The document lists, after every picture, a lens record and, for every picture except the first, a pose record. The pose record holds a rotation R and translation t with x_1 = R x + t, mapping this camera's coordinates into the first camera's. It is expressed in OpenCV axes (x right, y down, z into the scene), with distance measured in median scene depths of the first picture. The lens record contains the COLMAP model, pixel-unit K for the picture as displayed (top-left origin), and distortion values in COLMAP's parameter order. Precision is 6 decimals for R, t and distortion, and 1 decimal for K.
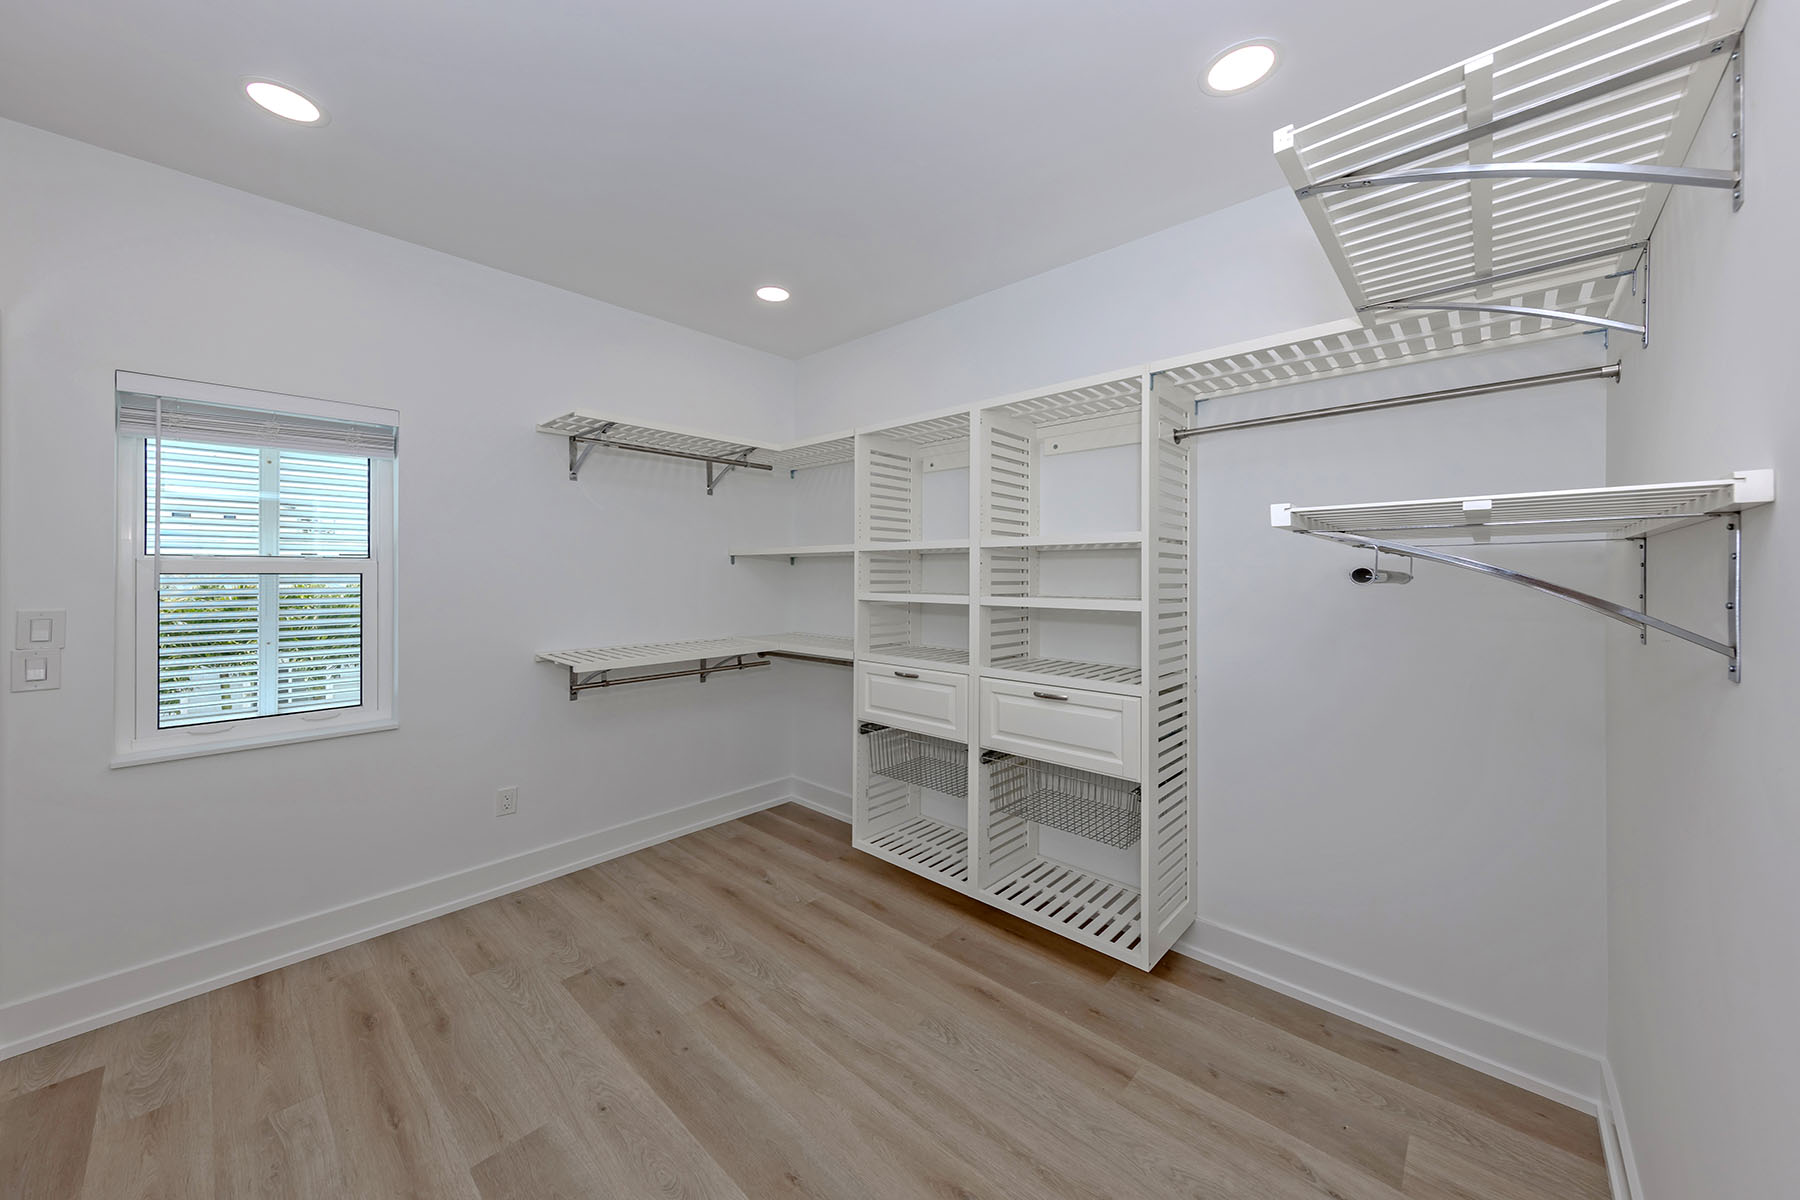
lens RADIAL K [[650.5, 0, 893.4], [0, 650.5, 571.3], [0, 0, 1]] dist [0.000549, -0.000059]
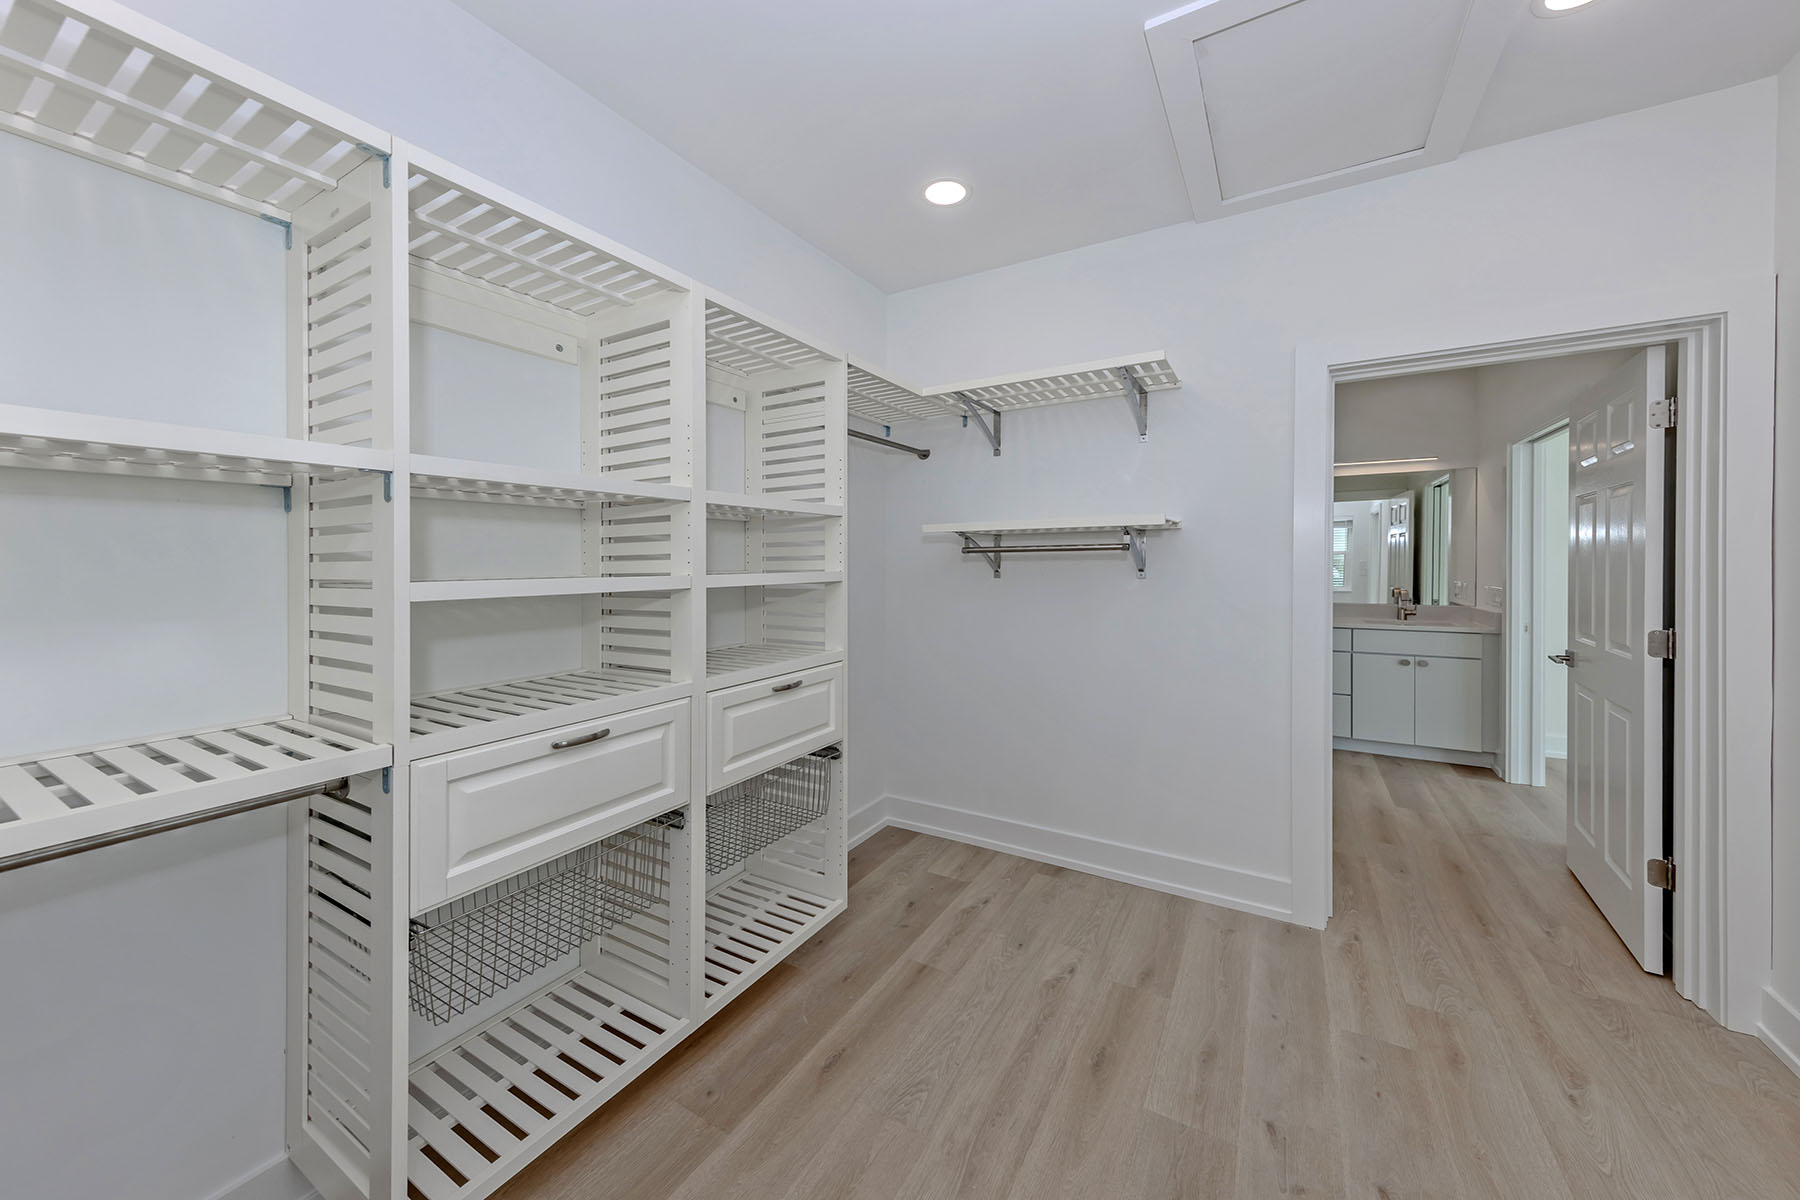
lens RADIAL K [[650.5, 0, 893.4], [0, 650.5, 571.3], [0, 0, 1]] dist [0.000549, -0.000059]
pose [[-0.216370, -0.021951, 0.976065, -0.711186], [-0.008804, 0.999750, 0.020532, 0.024702], [-0.976272, -0.004151, -0.216509, 1.206198]]
